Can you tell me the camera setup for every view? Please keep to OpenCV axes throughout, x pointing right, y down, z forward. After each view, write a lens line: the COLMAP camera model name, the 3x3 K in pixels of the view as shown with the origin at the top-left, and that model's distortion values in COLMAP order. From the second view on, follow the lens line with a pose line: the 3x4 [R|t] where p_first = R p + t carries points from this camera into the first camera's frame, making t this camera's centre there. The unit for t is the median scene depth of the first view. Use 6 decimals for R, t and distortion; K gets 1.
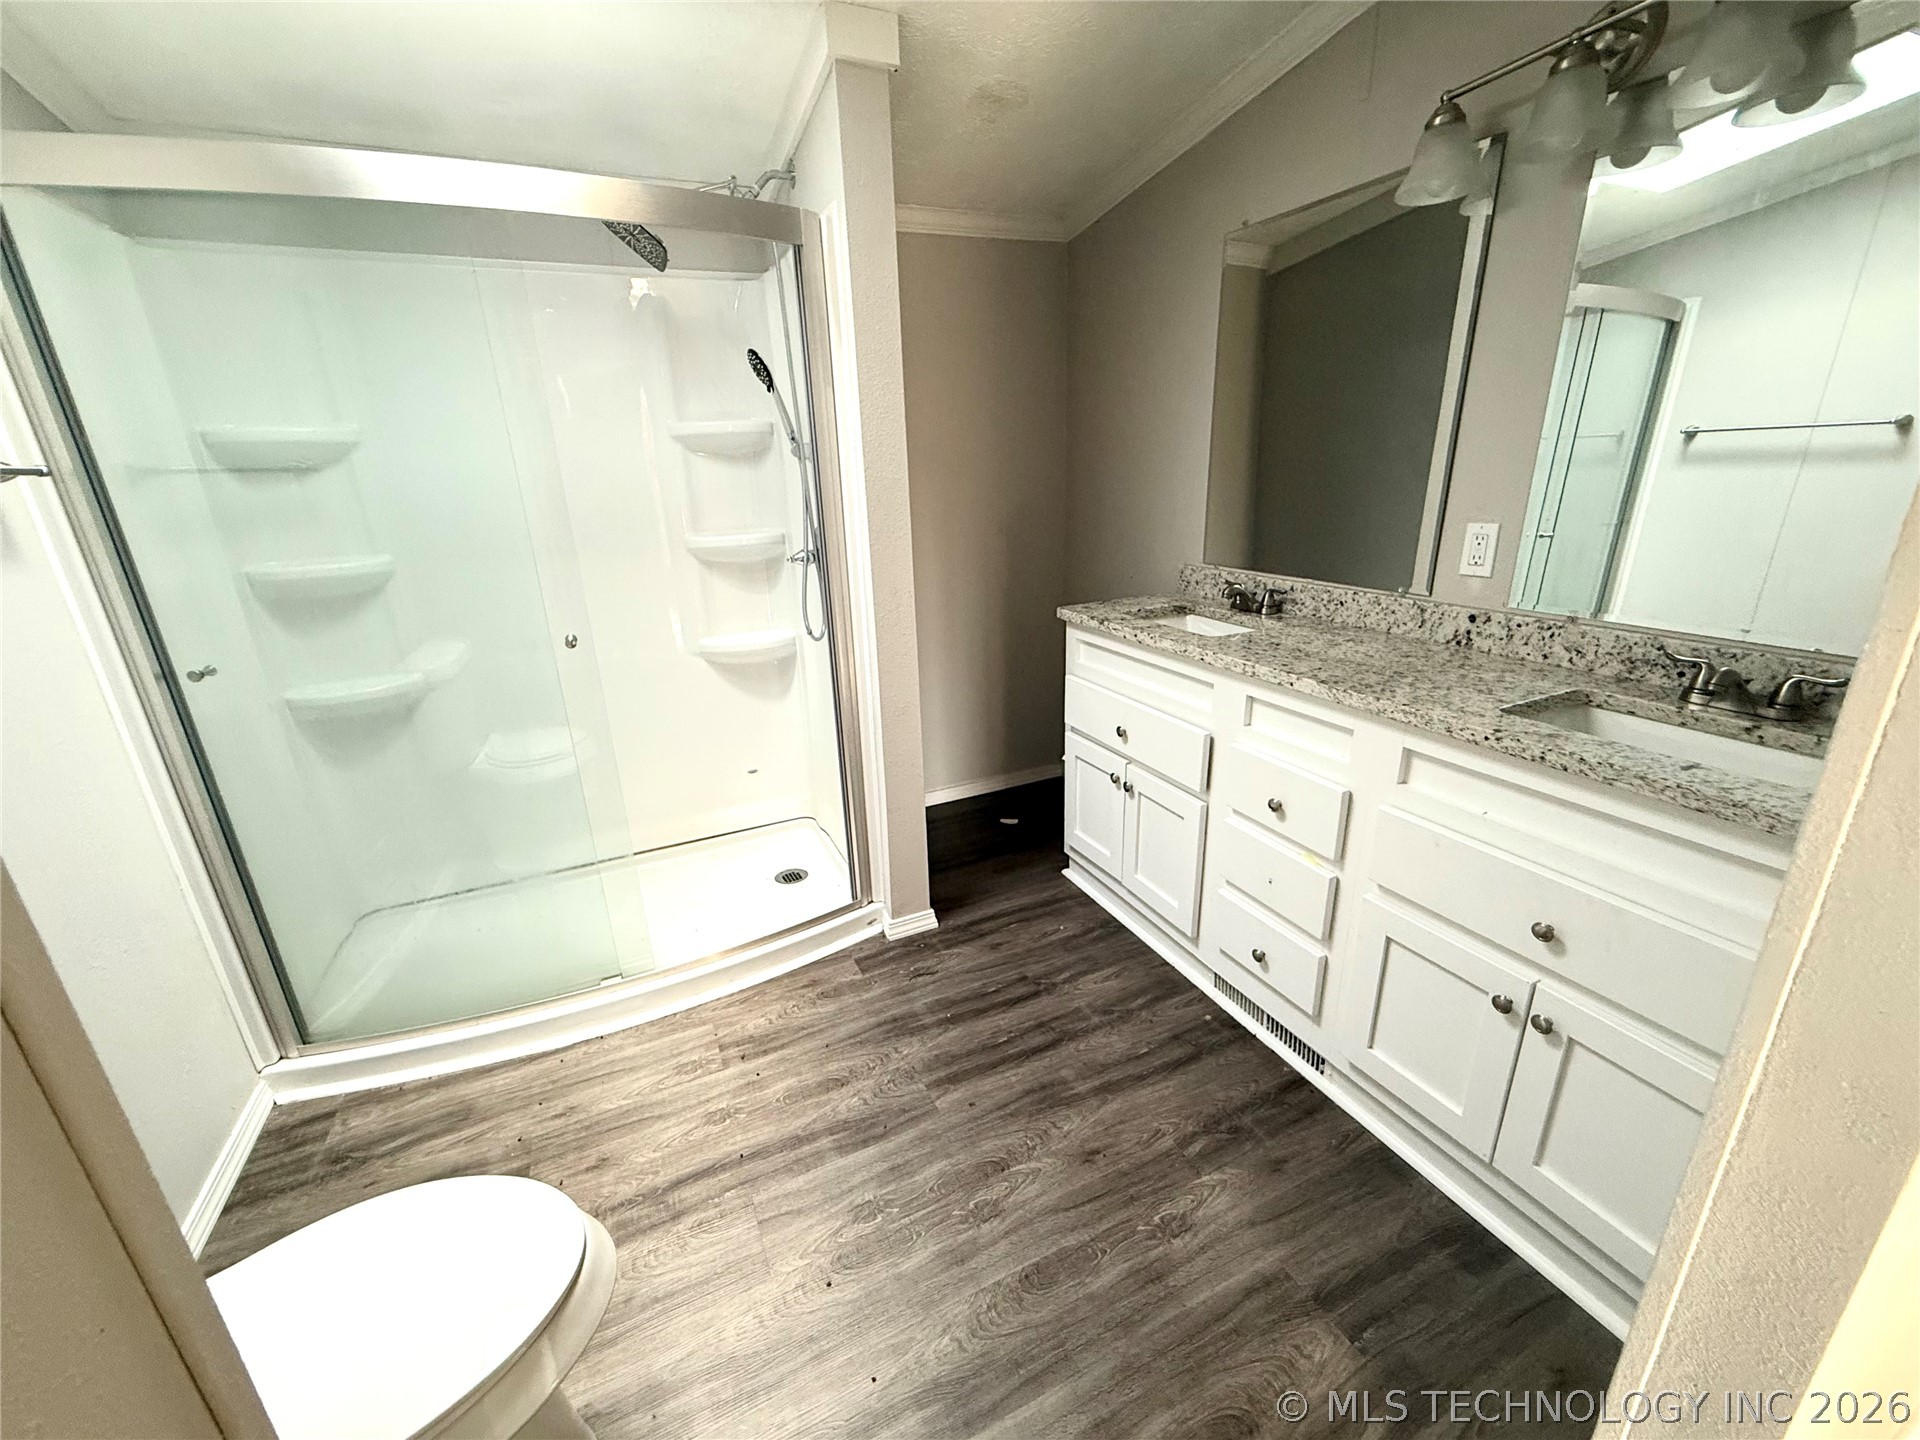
lens RADIAL K [[765.8, 0, 960.0], [0, 765.8, 720.0], [0, 0, 1]] dist [-0.002275, 0.000093]
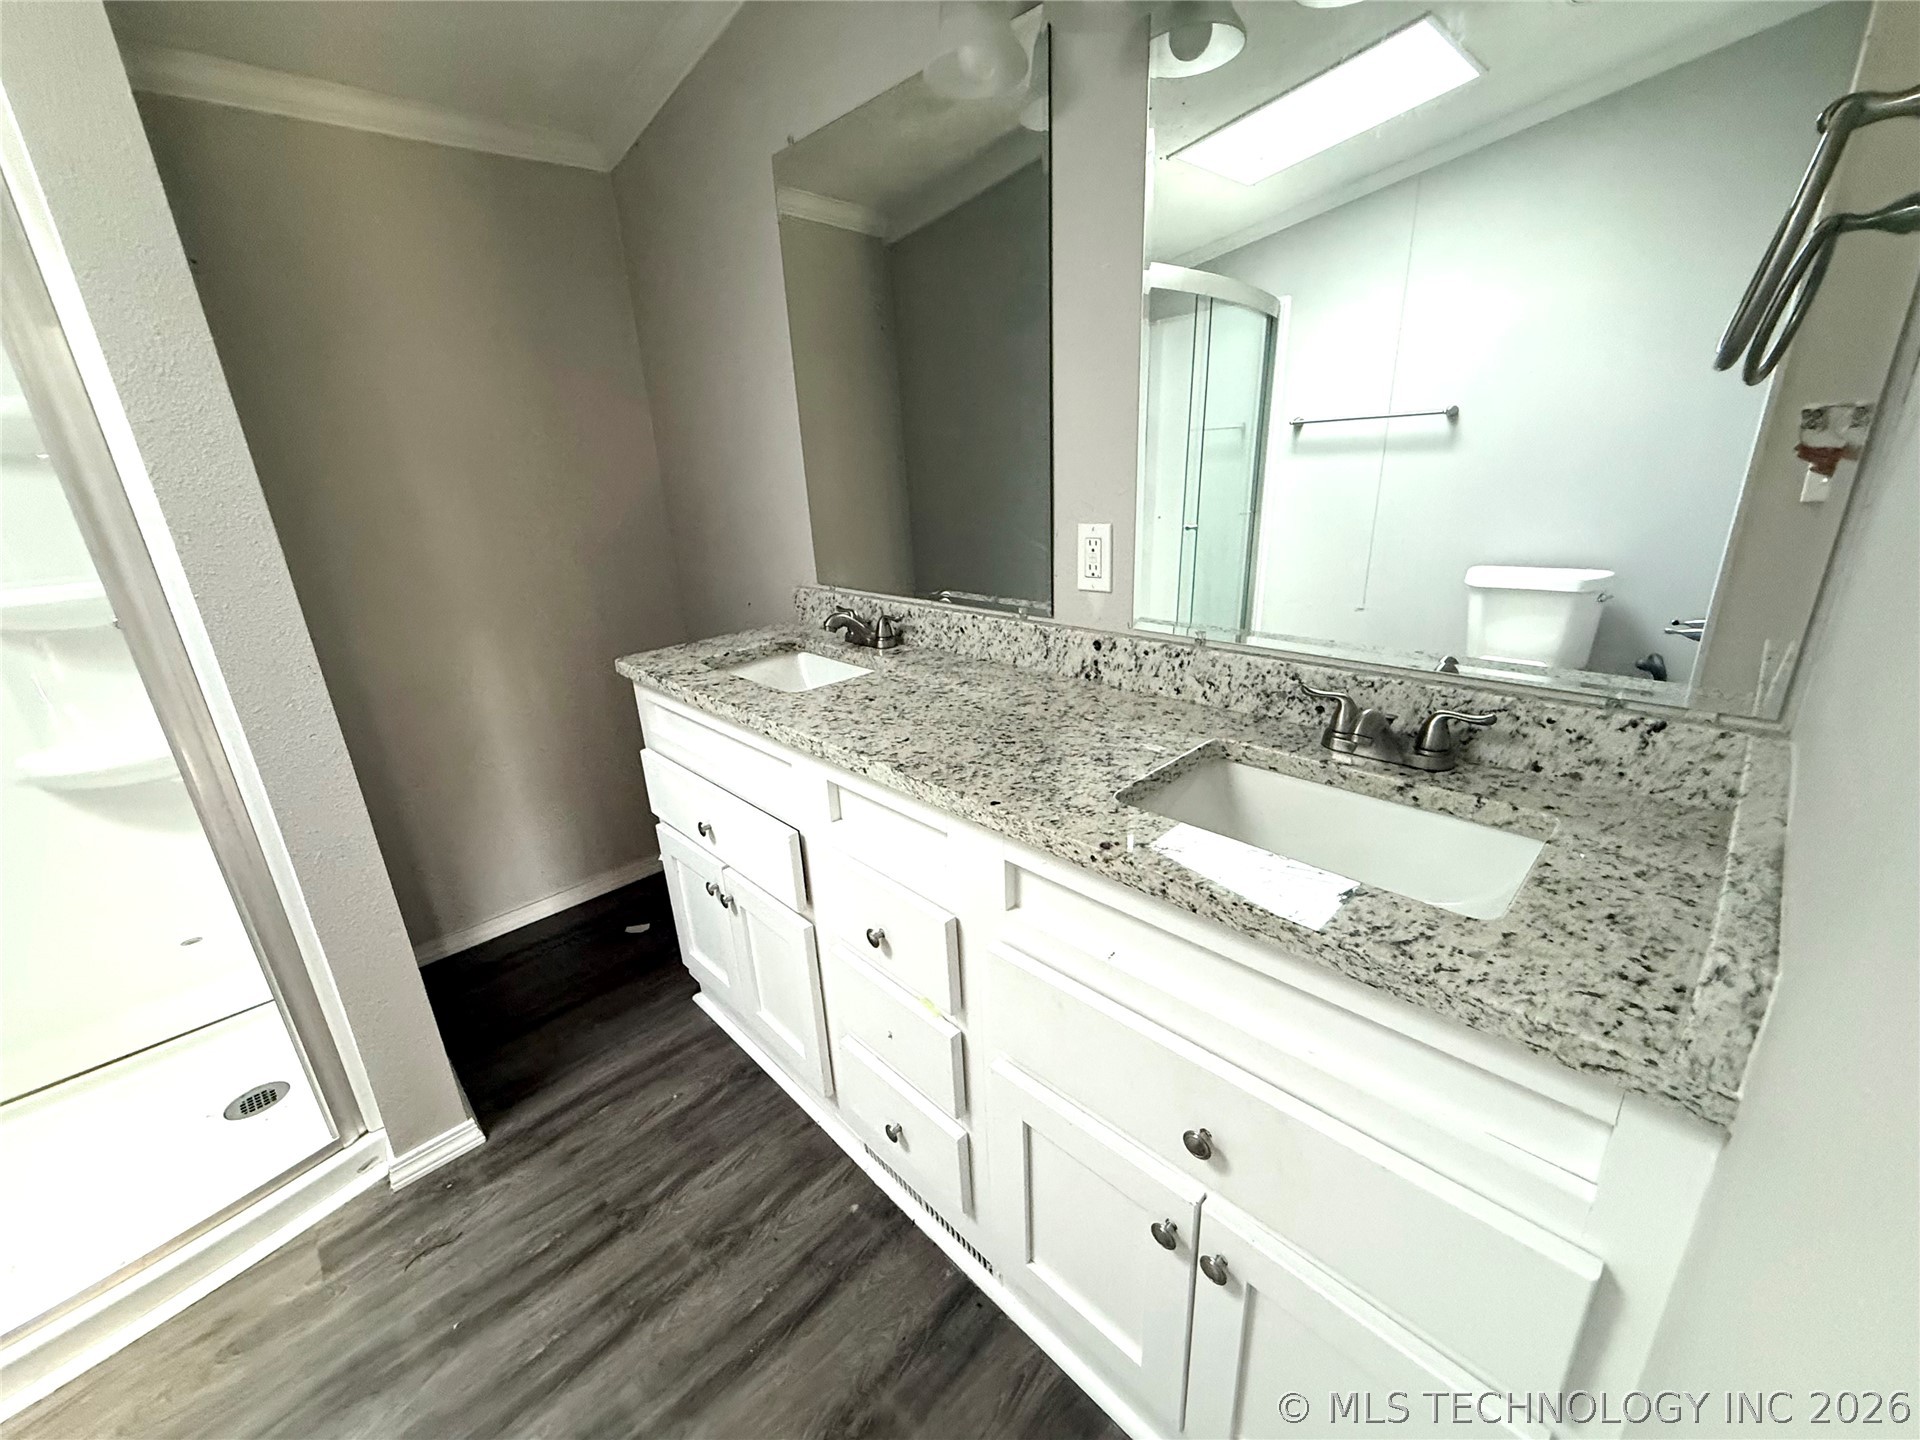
lens RADIAL K [[765.8, 0, 960.0], [0, 765.8, 720.0], [0, 0, 1]] dist [-0.002275, 0.000093]
pose [[0.944095, -0.118457, 0.307657, 0.285867], [0.120215, 0.992659, 0.013305, -0.083995], [-0.306975, 0.024424, 0.951404, 0.297688]]
